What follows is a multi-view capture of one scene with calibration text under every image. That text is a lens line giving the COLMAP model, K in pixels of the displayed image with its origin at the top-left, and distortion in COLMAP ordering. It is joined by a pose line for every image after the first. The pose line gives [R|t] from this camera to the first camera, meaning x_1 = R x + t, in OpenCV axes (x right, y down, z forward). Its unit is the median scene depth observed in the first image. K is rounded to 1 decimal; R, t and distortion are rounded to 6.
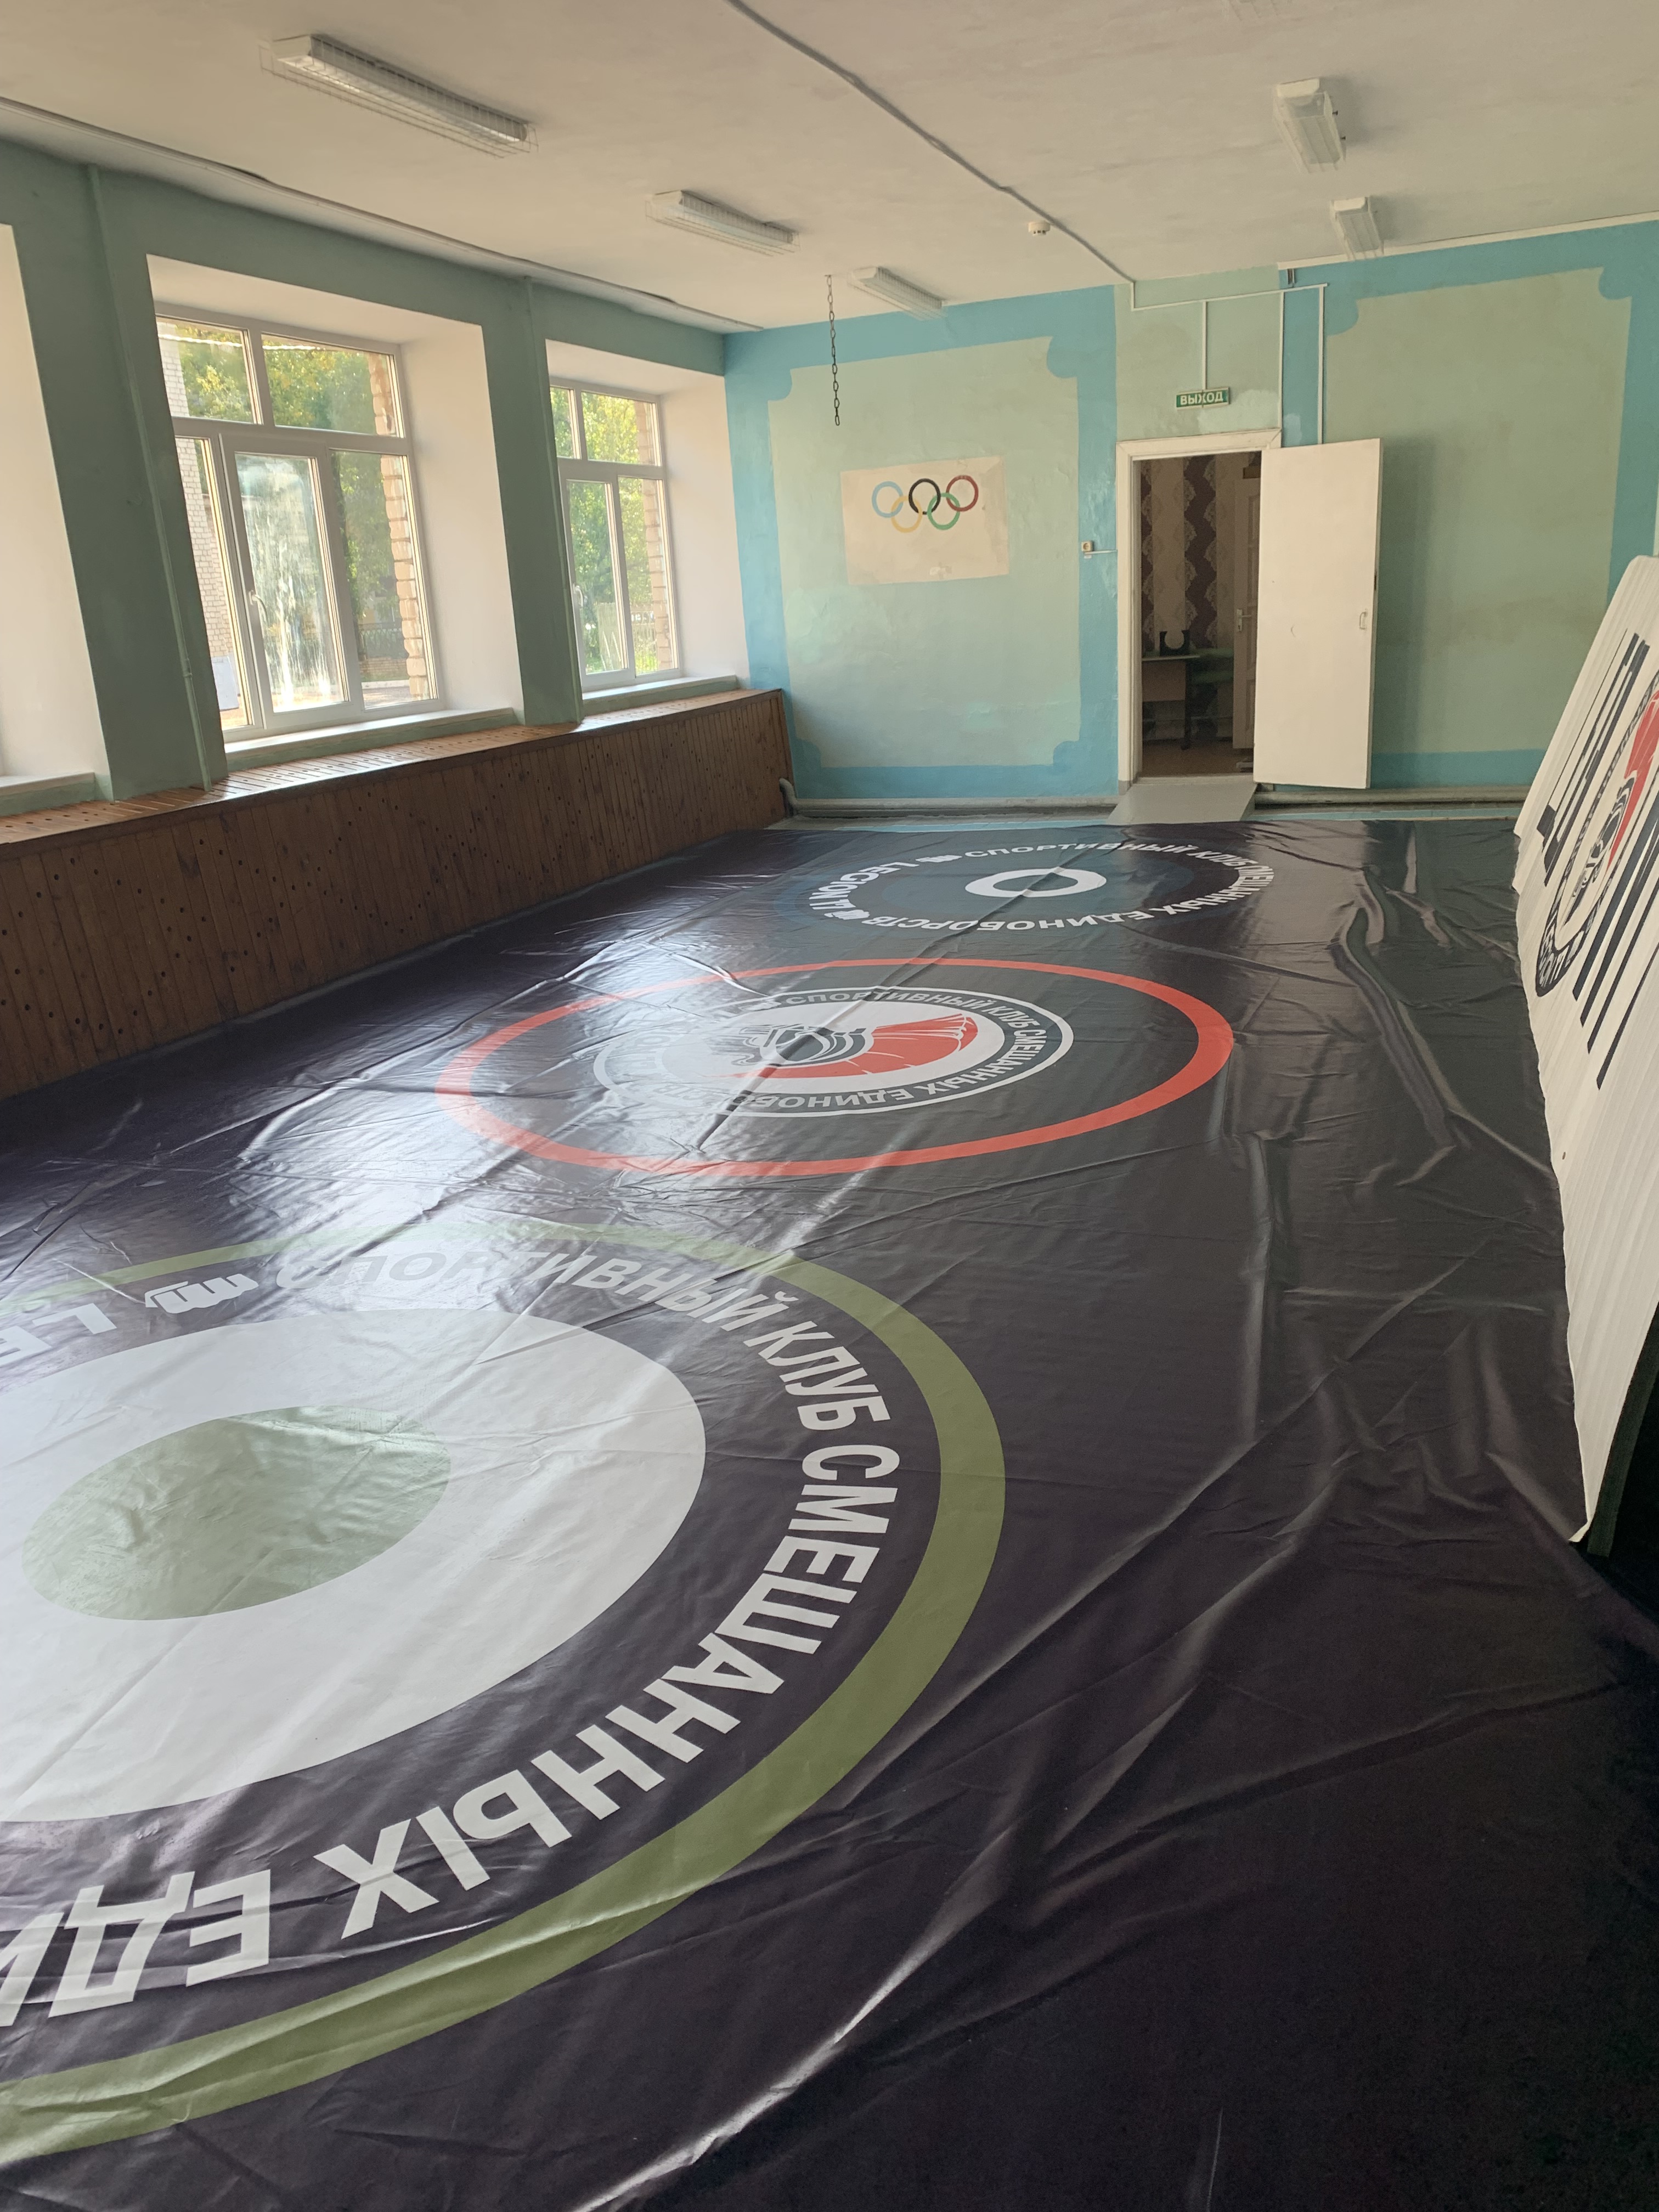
lens RADIAL K [[1677.9, 0, 839.7], [0, 1677.9, 1115.4], [0, 0, 1]] dist [-0.003668, -0.024527]
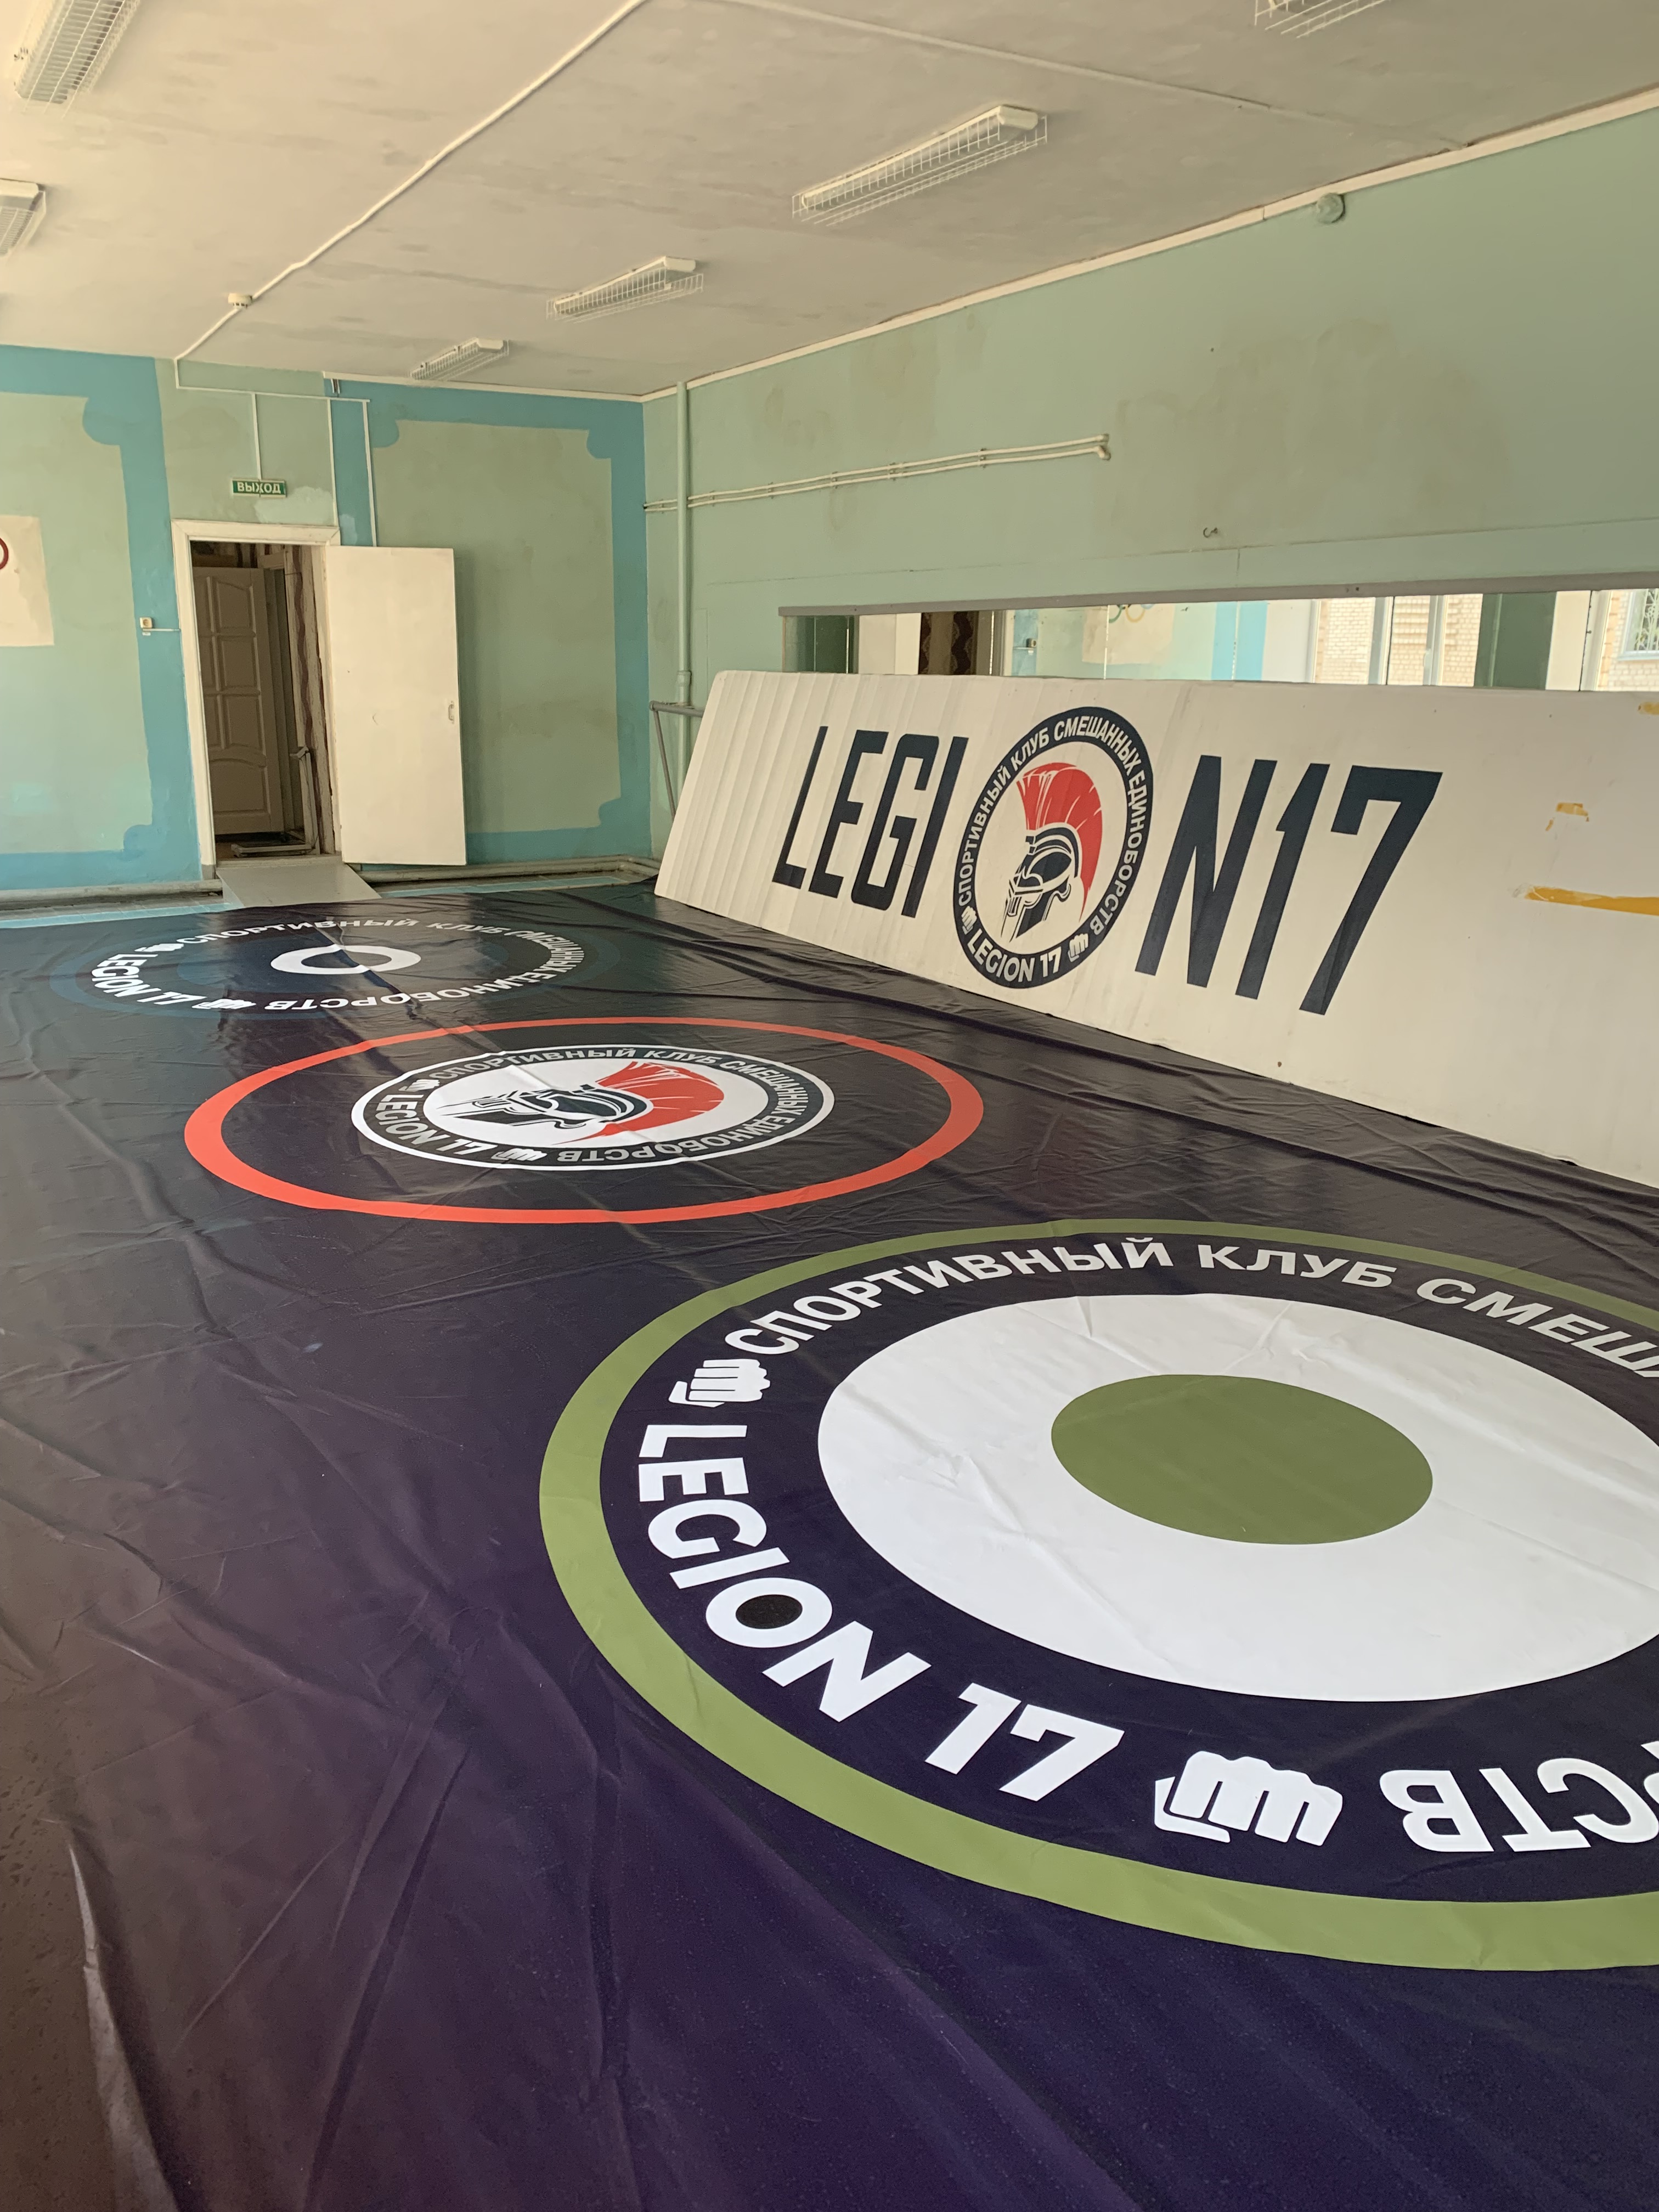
lens RADIAL K [[1677.9, 0, 842.0], [0, 1677.9, 1108.0], [0, 0, 1]] dist [-0.003668, -0.024527]
pose [[0.626605, -0.131825, 0.768107, -0.742816], [0.181902, 0.983106, 0.020332, -0.033228], [-0.757811, 0.126980, 0.639999, 0.260877]]
